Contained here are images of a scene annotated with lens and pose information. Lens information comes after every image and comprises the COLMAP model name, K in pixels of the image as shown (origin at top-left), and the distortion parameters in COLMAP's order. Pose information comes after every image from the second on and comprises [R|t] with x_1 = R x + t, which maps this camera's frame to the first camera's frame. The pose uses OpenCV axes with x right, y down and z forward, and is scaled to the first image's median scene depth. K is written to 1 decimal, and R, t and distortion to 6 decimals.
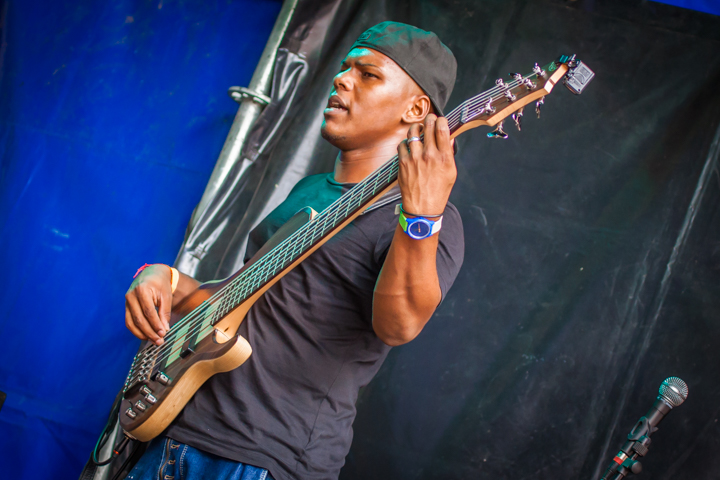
lens RADIAL K [[3005.6, 0, 360.8], [0, 3005.6, 239.0], [0, 0, 1]] dist [-0.248977, 0.000000]
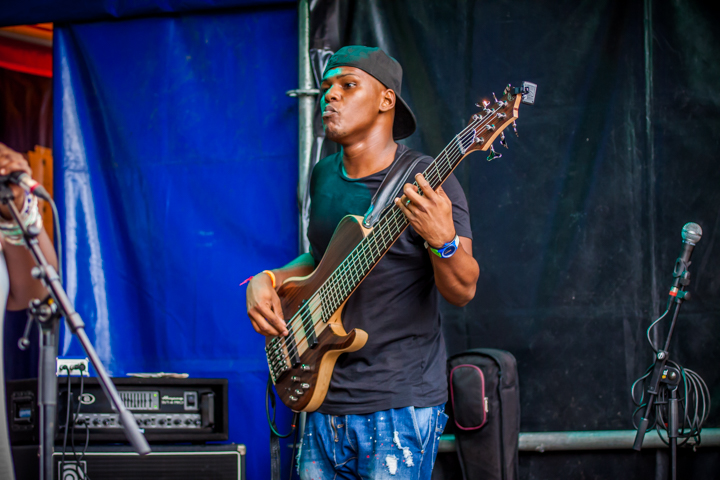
lens RADIAL K [[2768.6, 0, 360.3], [0, 2768.6, 240.2], [0, 0, 1]] dist [-0.224763, 0.000000]
pose [[0.927492, -0.372964, -0.025623, -0.006856], [0.372541, 0.916372, 0.146544, -0.171443], [-0.031176, -0.145464, 0.988872, -0.243503]]
